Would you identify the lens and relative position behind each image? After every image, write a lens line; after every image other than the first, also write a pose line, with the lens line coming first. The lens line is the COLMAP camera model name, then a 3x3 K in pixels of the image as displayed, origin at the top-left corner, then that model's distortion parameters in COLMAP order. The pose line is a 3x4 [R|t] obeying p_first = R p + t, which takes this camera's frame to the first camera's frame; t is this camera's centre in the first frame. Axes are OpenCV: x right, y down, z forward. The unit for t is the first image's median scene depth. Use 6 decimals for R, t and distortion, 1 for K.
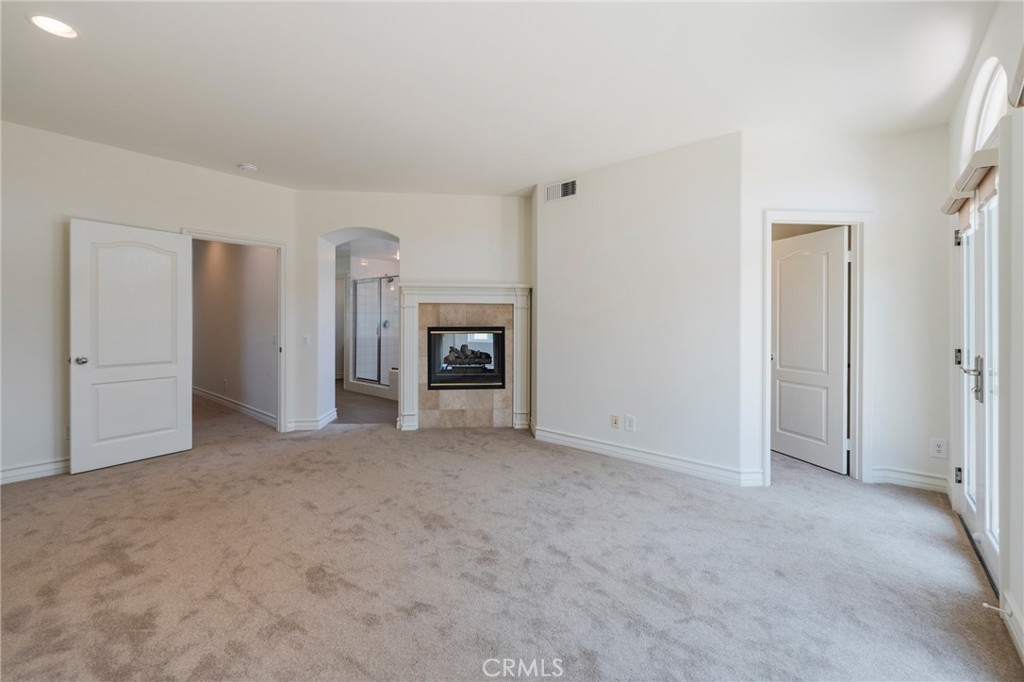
lens RADIAL K [[417.9, 0, 515.4], [0, 417.9, 324.4], [0, 0, 1]] dist [0.002547, 0.000061]
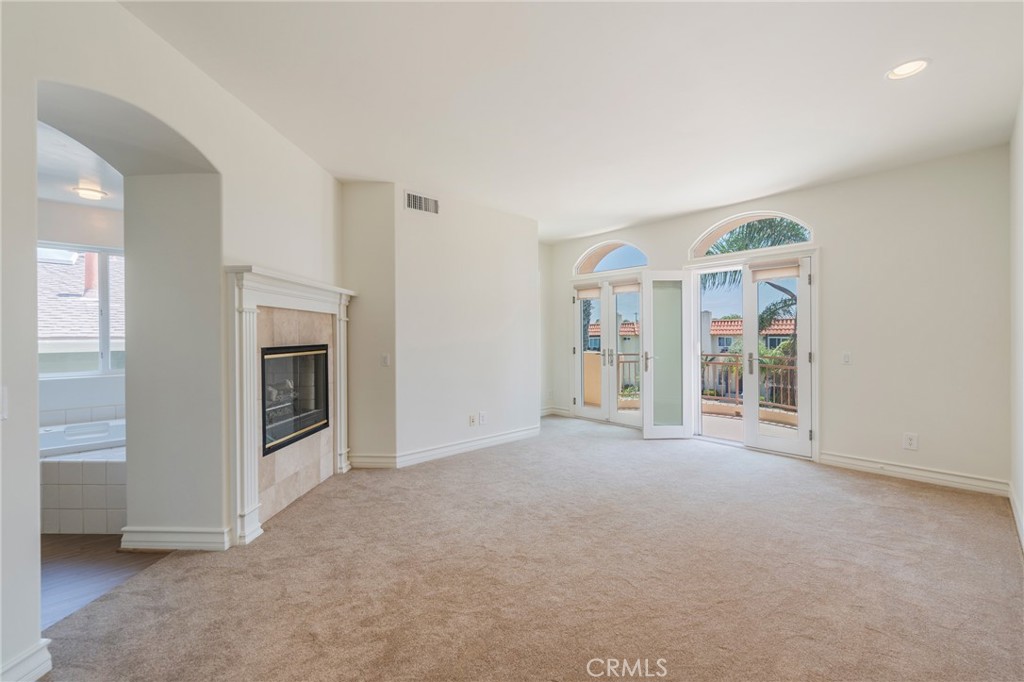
lens RADIAL K [[411.4, 0, 510.3], [0, 411.4, 337.8], [0, 0, 1]] dist [-0.000175, -0.000013]
pose [[0.135731, -0.010267, 0.990692, -0.721193], [0.005530, 0.999939, 0.009605, -0.011208], [-0.990730, 0.004174, 0.135780, 0.581983]]
